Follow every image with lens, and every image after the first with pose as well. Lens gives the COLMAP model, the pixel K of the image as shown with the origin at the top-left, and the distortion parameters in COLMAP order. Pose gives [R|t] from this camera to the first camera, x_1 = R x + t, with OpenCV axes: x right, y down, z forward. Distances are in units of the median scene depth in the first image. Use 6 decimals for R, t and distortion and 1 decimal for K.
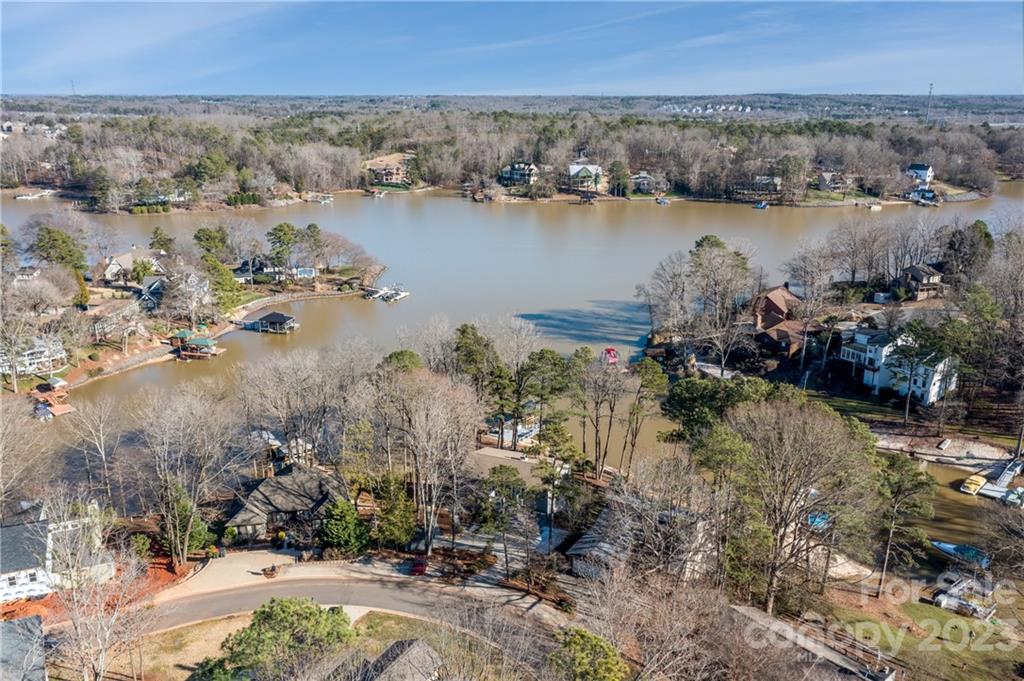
lens RADIAL K [[804.0, 0, 512.0], [0, 804.0, 340.5], [0, 0, 1]] dist [0.010423, 0.008649]
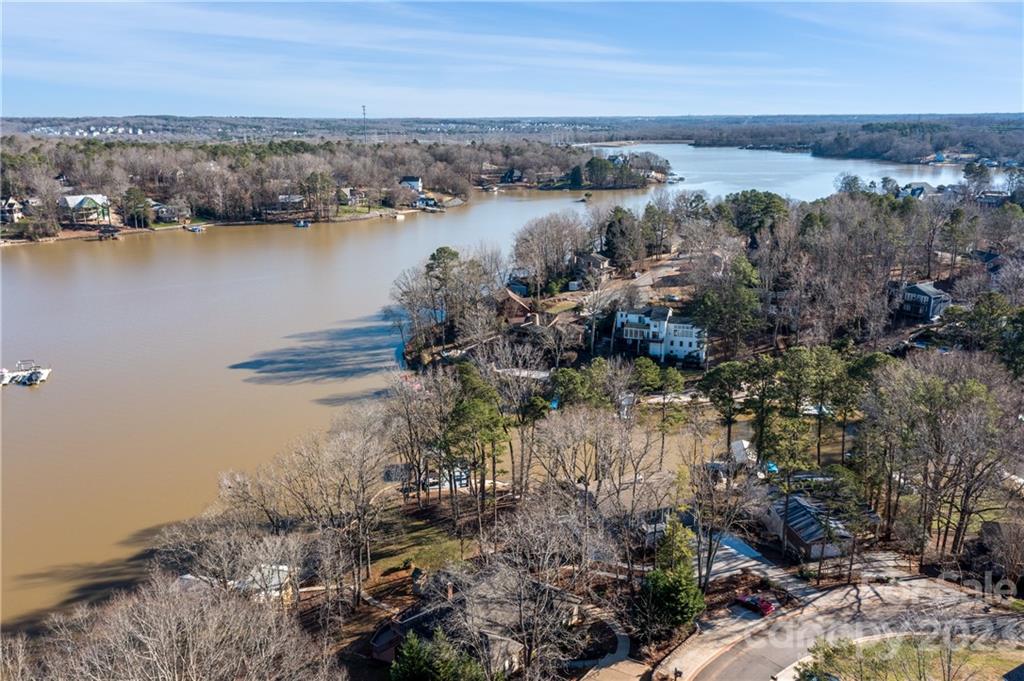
lens RADIAL K [[804.0, 0, 512.0], [0, 804.0, 340.5], [0, 0, 1]] dist [0.010423, 0.008649]
pose [[0.754219, -0.177285, 0.632237, -0.139375], [0.193514, 0.980111, 0.043982, -0.017756], [-0.627460, 0.089175, 0.773526, 0.070758]]
